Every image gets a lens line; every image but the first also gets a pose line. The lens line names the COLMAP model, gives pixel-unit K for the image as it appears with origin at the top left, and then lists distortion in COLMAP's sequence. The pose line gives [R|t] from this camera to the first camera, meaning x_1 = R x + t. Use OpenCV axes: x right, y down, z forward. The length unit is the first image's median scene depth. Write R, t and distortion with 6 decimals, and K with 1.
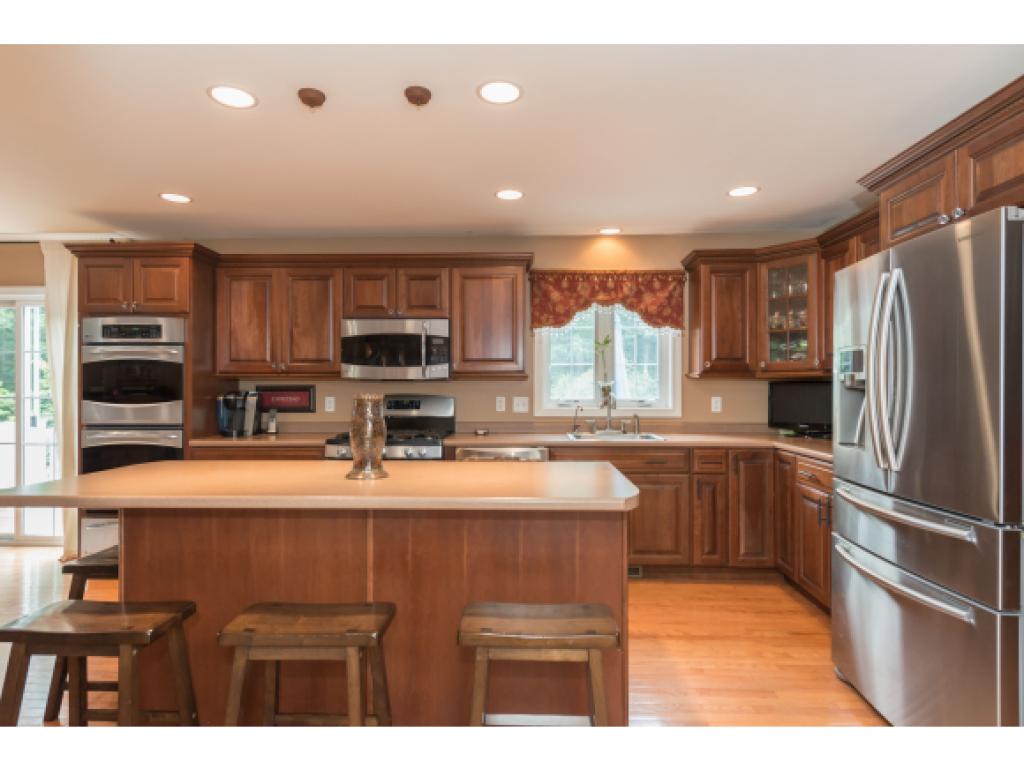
lens RADIAL K [[564.7, 0, 512.0], [0, 564.7, 384.5], [0, 0, 1]] dist [0.033292, 0.000221]
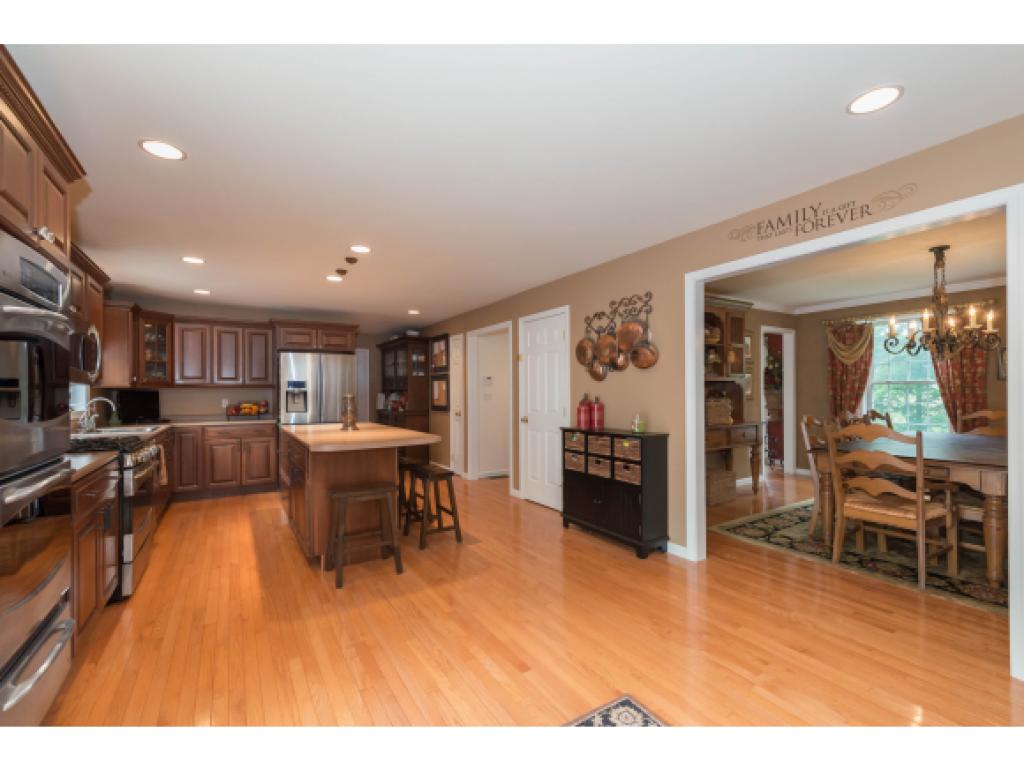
lens RADIAL K [[441.5, 0, 509.0], [0, 441.5, 388.5], [0, 0, 1]] dist [0.001793, 0.000174]
pose [[-0.560343, 0.009550, 0.828206, -1.156553], [0.008621, 0.999947, -0.005697, 0.004668], [-0.828216, 0.003948, -0.560395, 0.806880]]
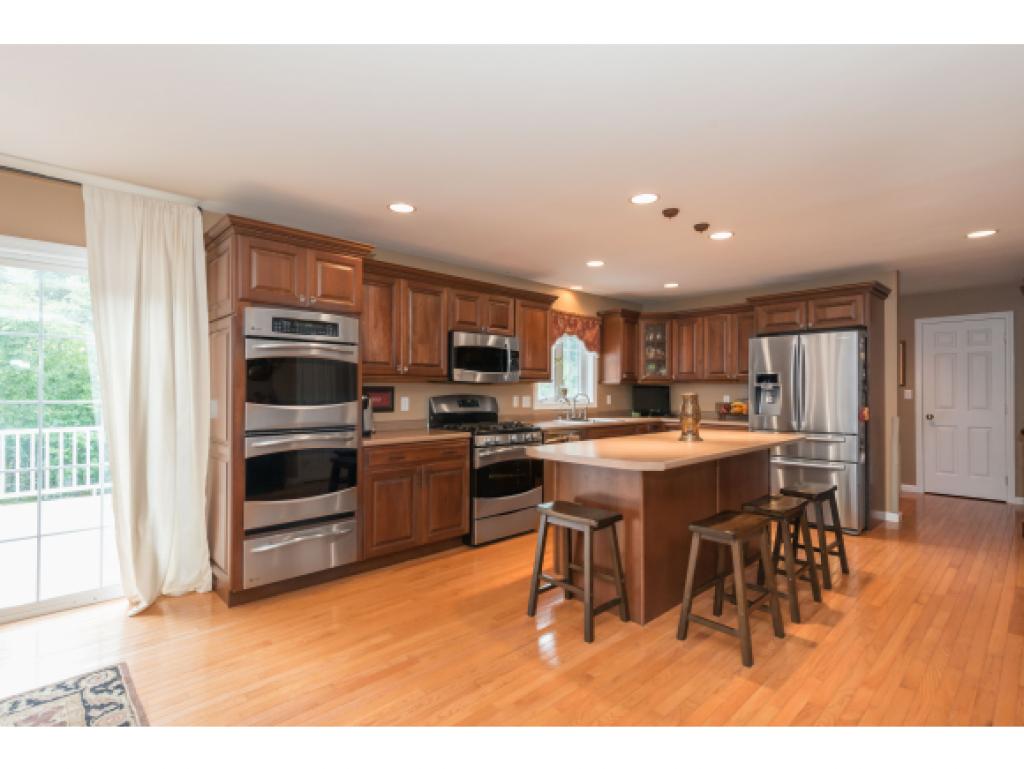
lens RADIAL K [[505.6, 0, 512.0], [0, 505.6, 384.5], [0, 0, 1]] dist [0.033782, 0.000033]
pose [[0.700207, 0.010585, 0.713861, -0.940293], [-0.003633, 0.999930, -0.011263, 0.007677], [-0.713930, 0.005293, 0.700197, 0.171811]]
